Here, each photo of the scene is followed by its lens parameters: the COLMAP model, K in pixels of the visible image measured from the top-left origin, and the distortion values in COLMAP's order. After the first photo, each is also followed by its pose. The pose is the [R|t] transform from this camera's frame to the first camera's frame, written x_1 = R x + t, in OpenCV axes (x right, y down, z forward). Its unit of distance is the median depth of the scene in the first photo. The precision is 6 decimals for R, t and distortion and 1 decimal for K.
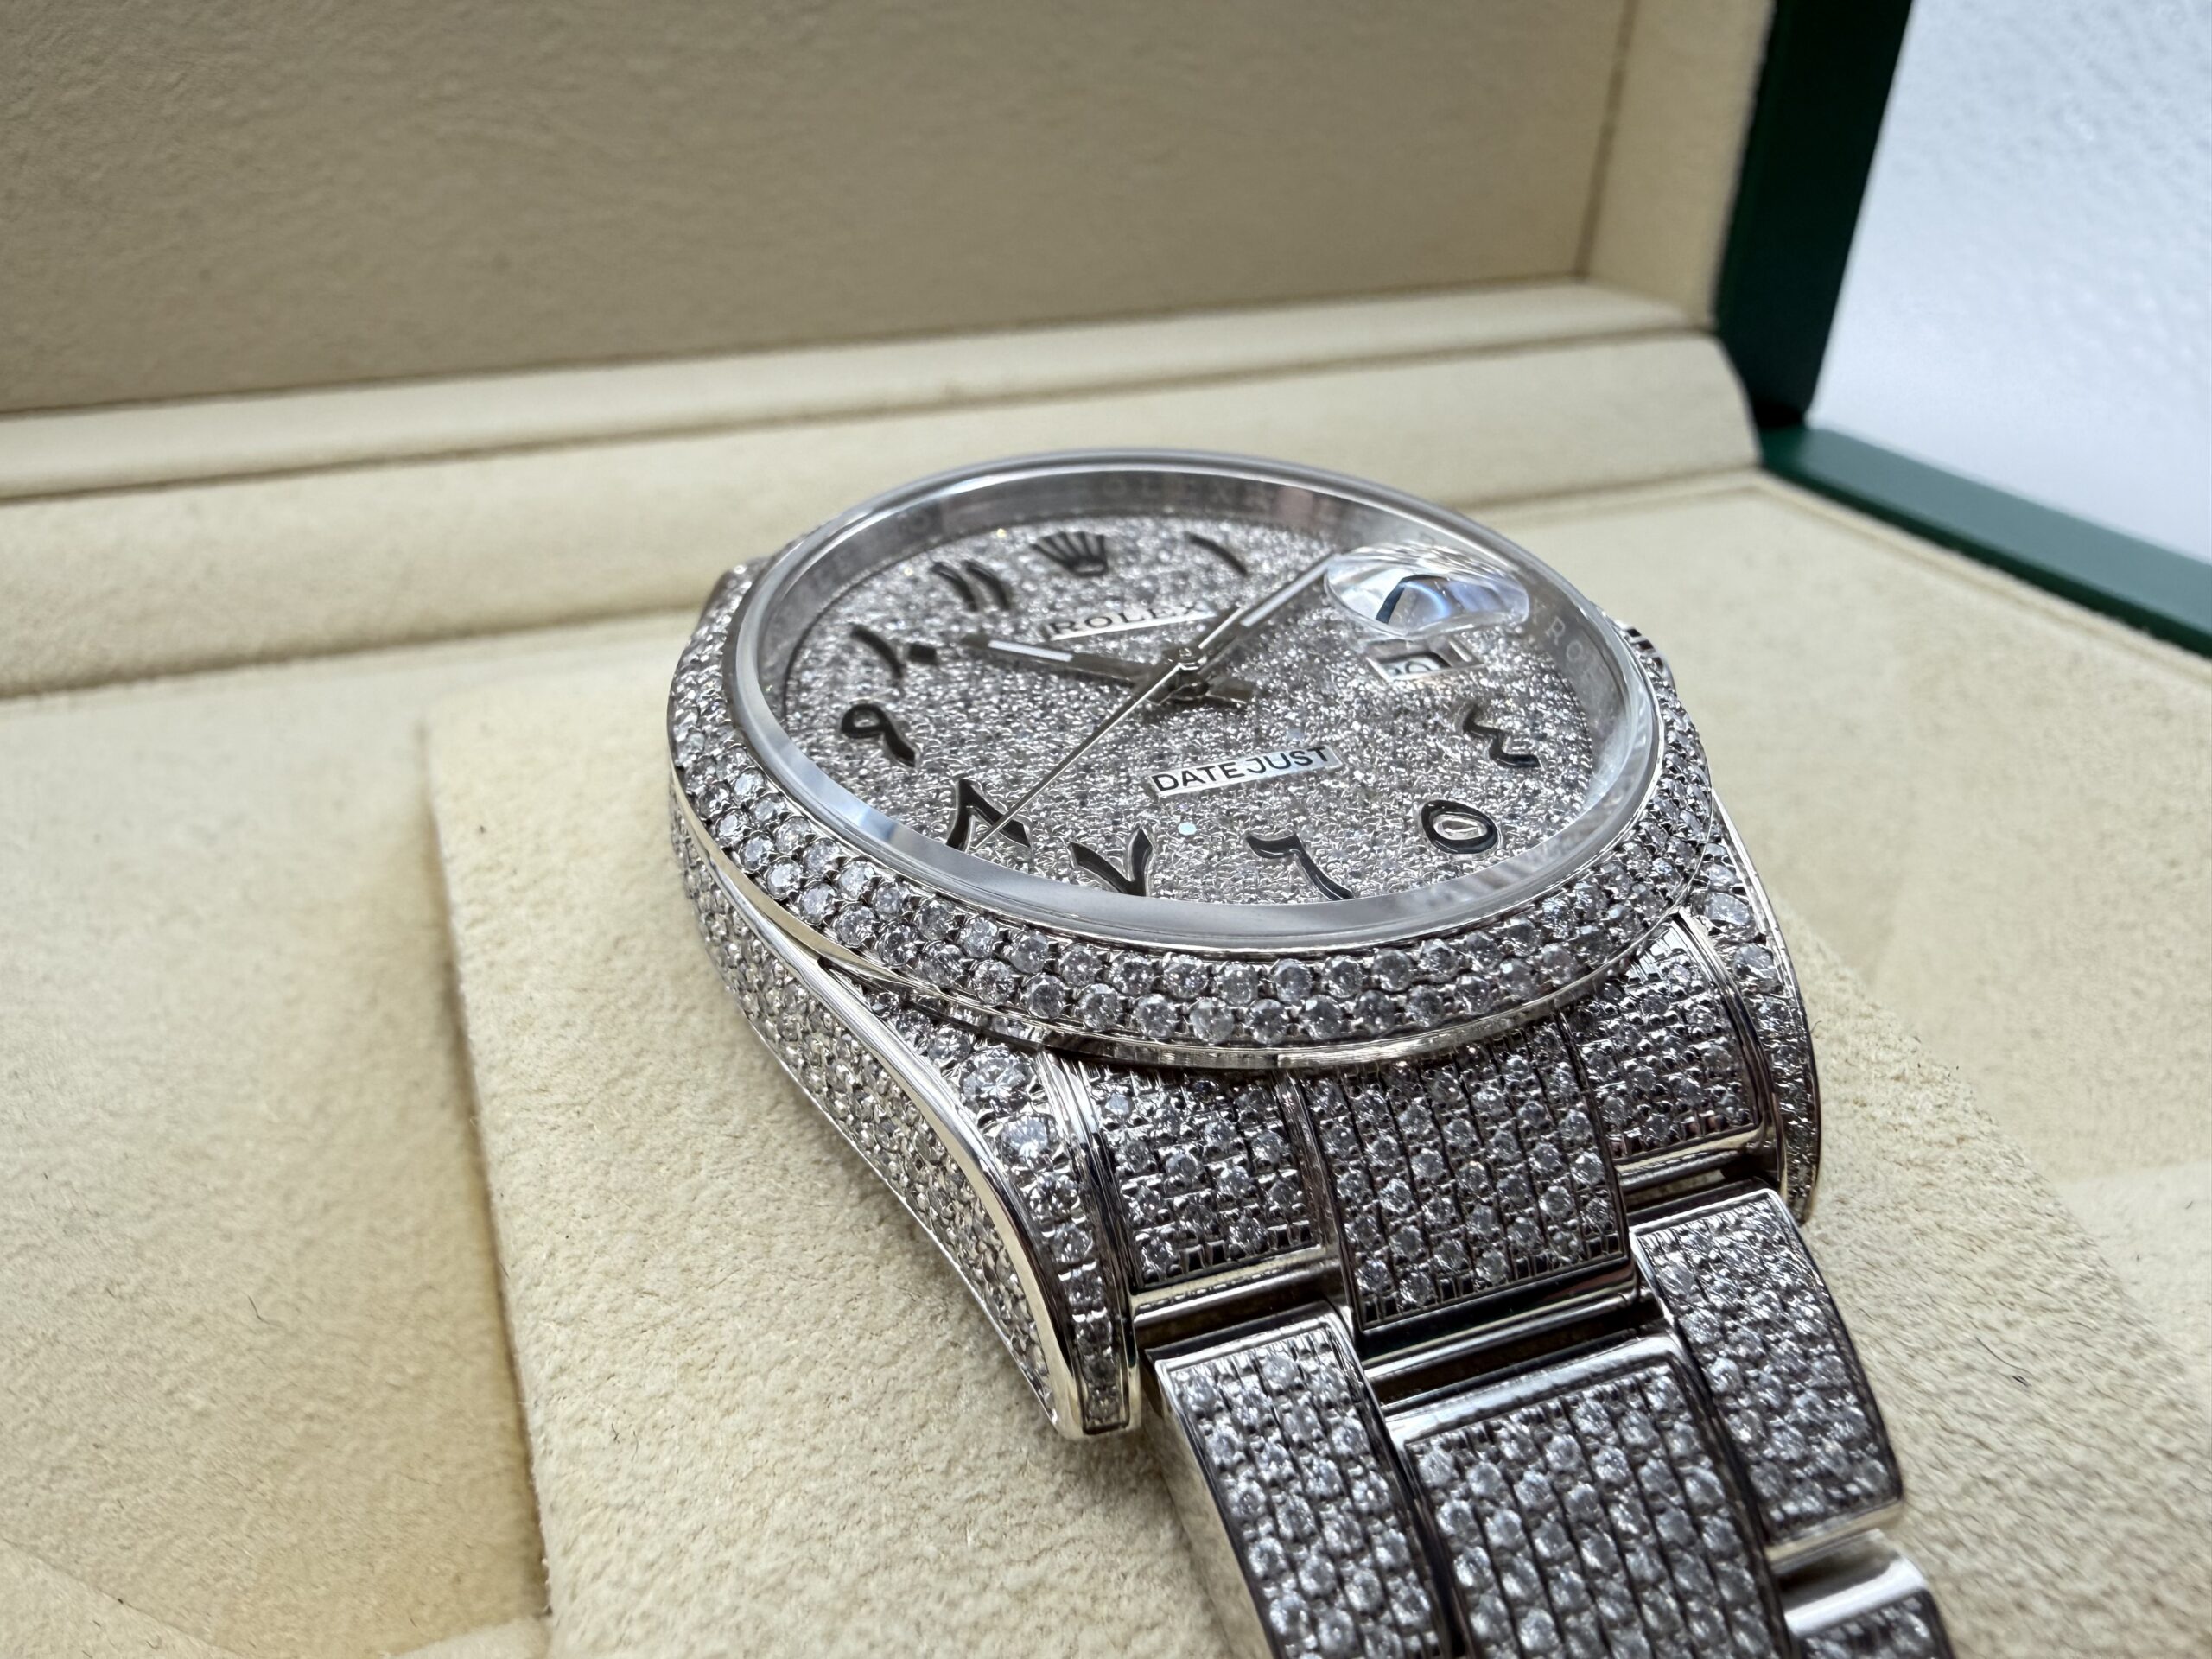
lens RADIAL K [[1617.2, 0, 978.8], [0, 1617.2, 827.8], [0, 0, 1]] dist [0.001919, 0.002196]
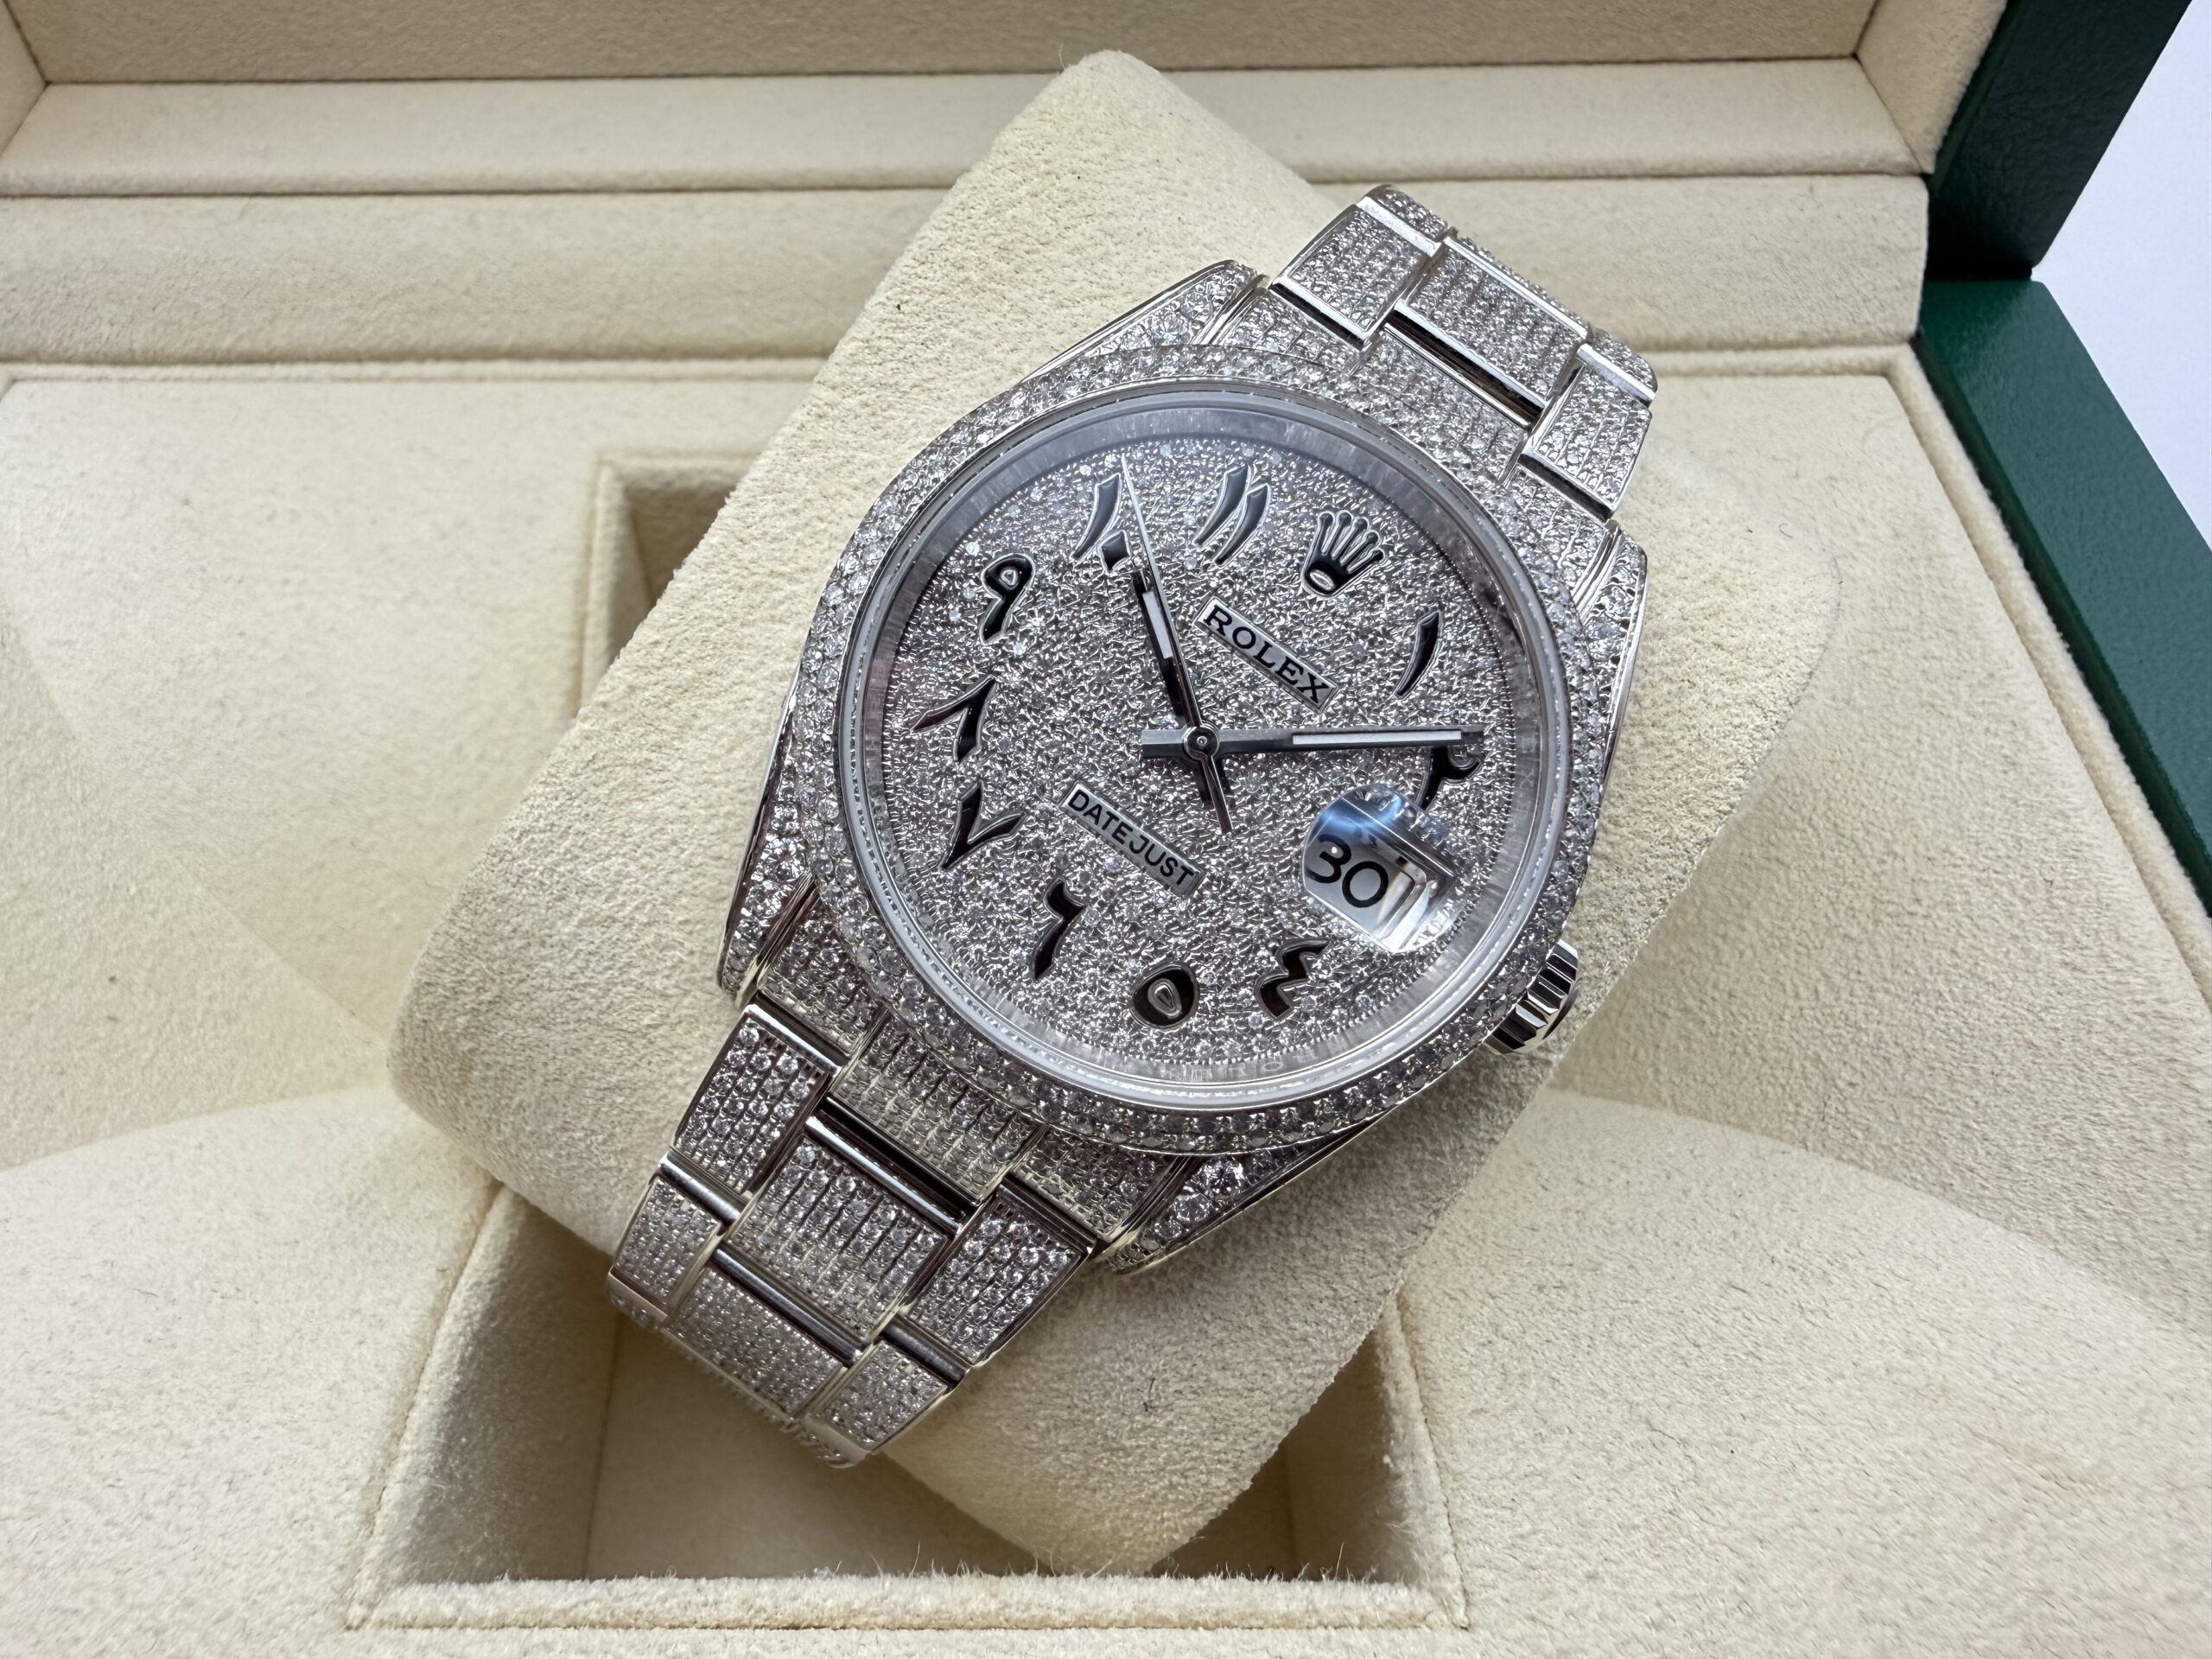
lens RADIAL K [[1611.4, 0, 977.6], [0, 1611.4, 830.4], [0, 0, 1]] dist [-0.001913, 0.008459]
pose [[0.946148, 0.252463, -0.202648, 0.273939], [-0.153637, 0.901155, 0.405358, -0.338912], [0.284955, -0.352394, 0.891414, -0.194562]]
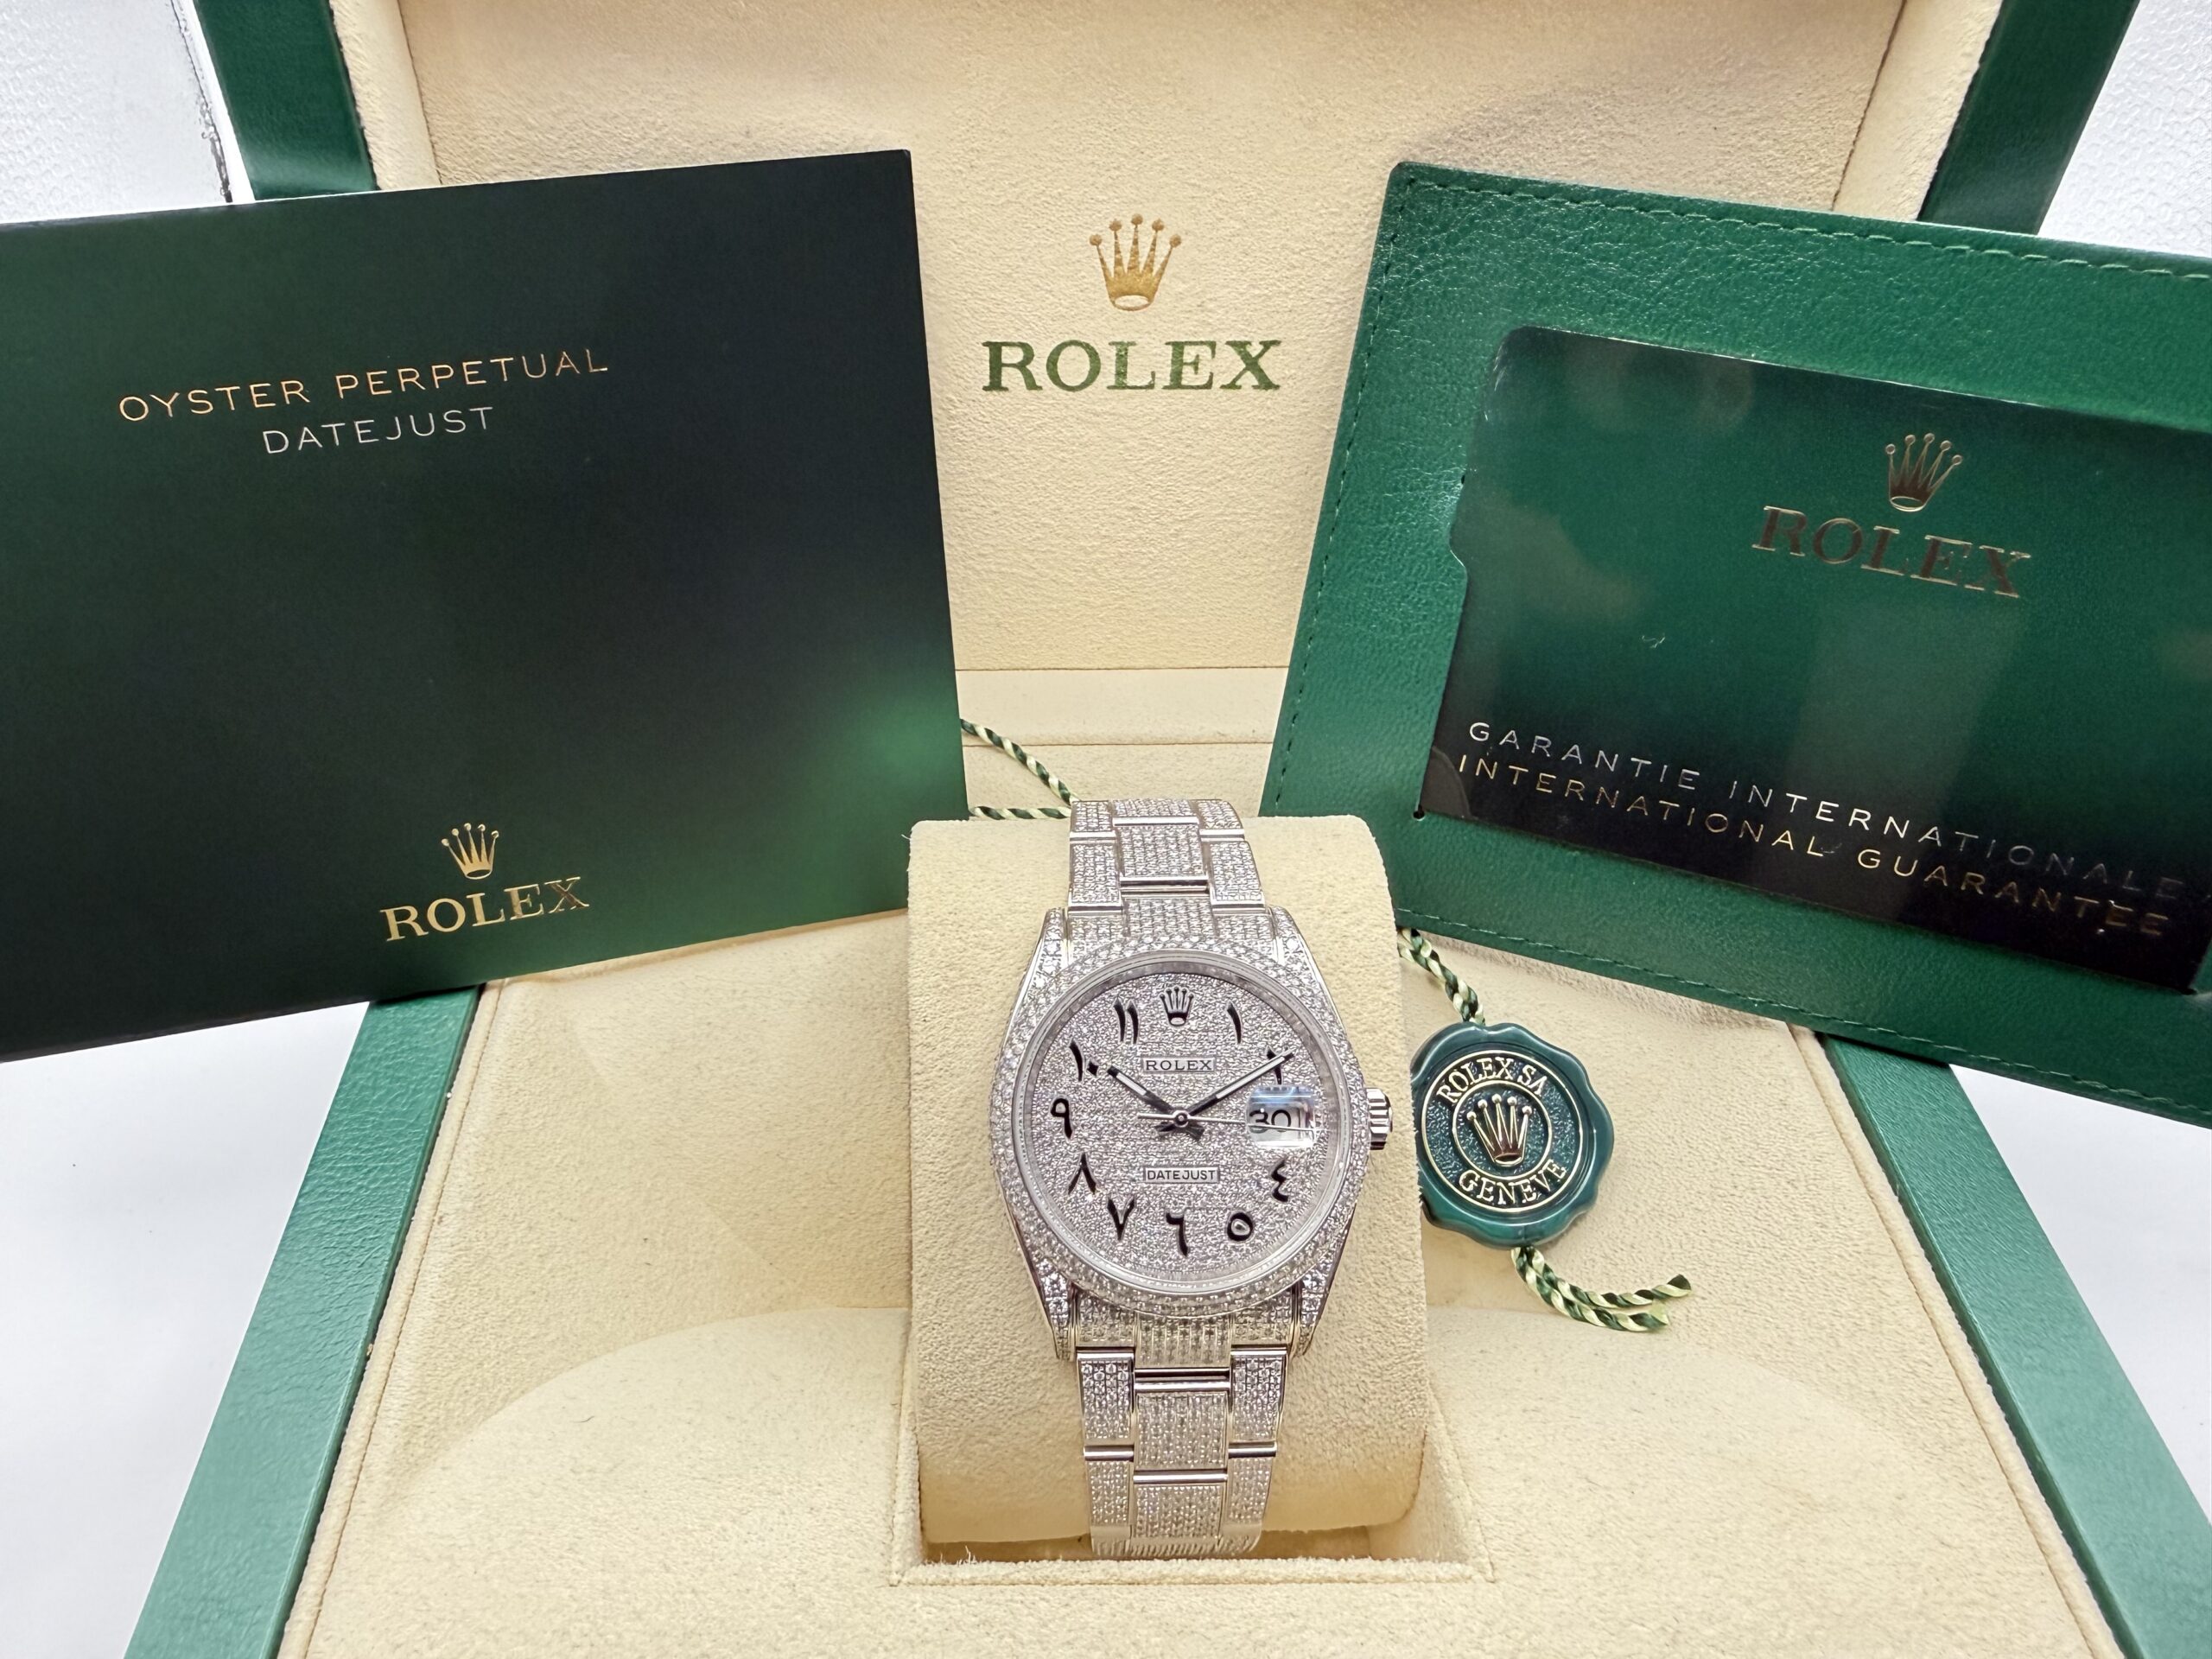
lens RADIAL K [[1585.9, 0, 987.1], [0, 1585.9, 827.1], [0, 0, 1]] dist [0.000062, 0.004274]
pose [[0.948786, 0.207691, -0.238054, 0.206511], [-0.156279, 0.963427, 0.217682, -0.594145], [0.274558, -0.169331, 0.946544, -0.897511]]
